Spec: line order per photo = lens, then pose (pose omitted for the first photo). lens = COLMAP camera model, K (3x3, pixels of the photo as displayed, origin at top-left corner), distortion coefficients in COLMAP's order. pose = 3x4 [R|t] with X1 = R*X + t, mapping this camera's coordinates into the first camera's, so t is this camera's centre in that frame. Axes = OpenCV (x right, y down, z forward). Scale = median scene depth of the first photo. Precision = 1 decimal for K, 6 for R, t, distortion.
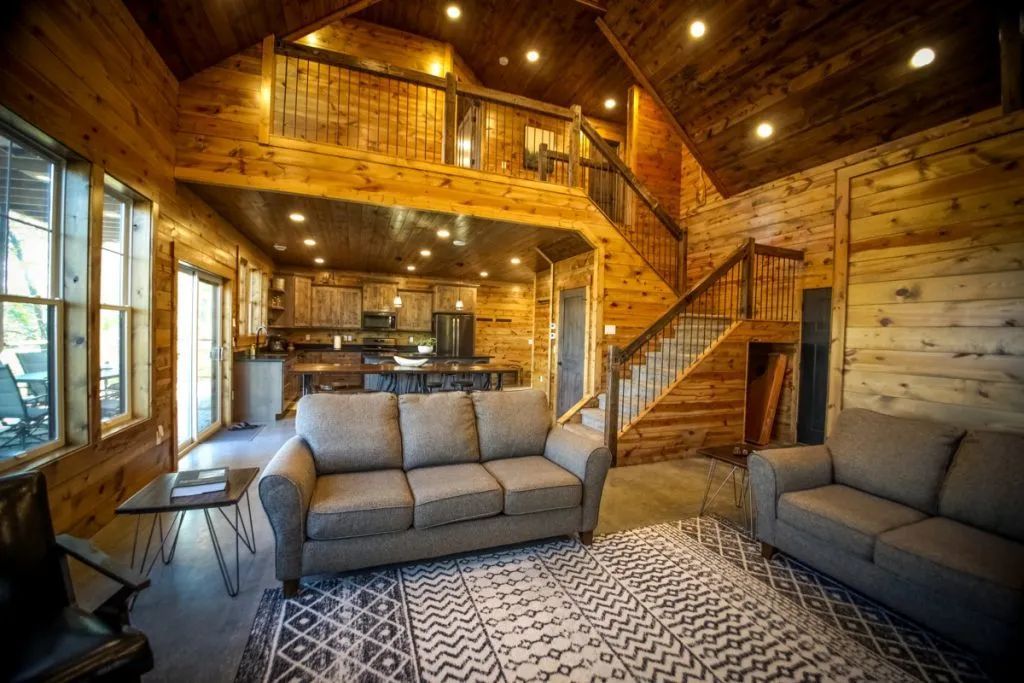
lens RADIAL K [[400.1, 0, 509.4], [0, 400.1, 340.5], [0, 0, 1]] dist [-0.044770, -0.001125]
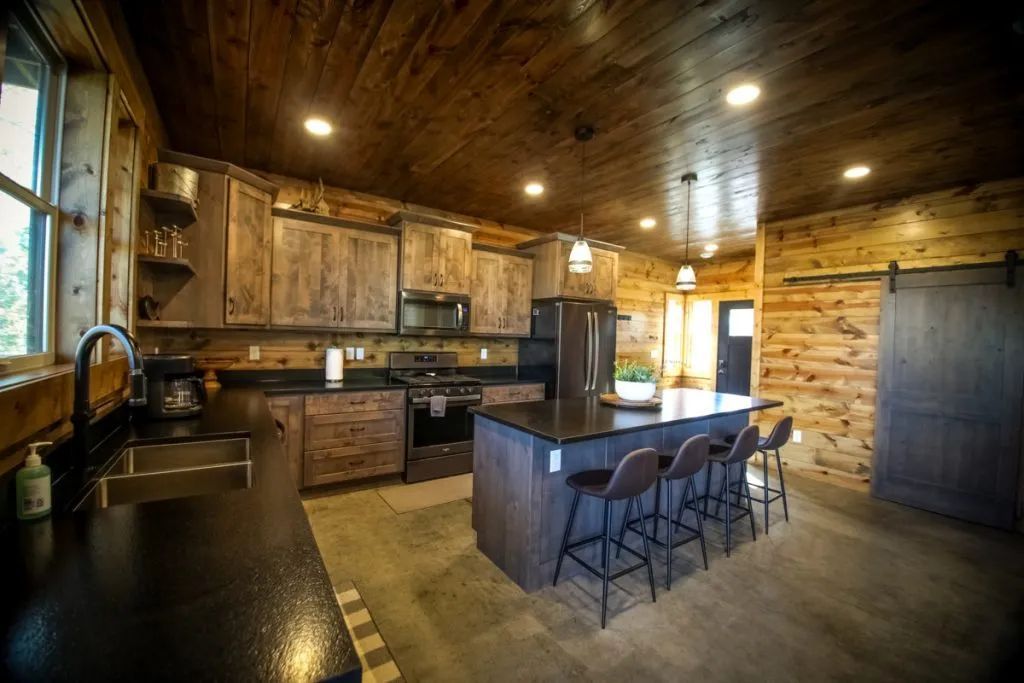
lens RADIAL K [[400.1, 0, 510.8], [0, 400.1, 340.9], [0, 0, 1]] dist [-0.044770, -0.001125]
pose [[0.974108, 0.001675, 0.226077, -0.351160], [-0.002027, 0.999997, 0.001326, -0.020421], [-0.226074, -0.001750, 0.974109, 0.569763]]
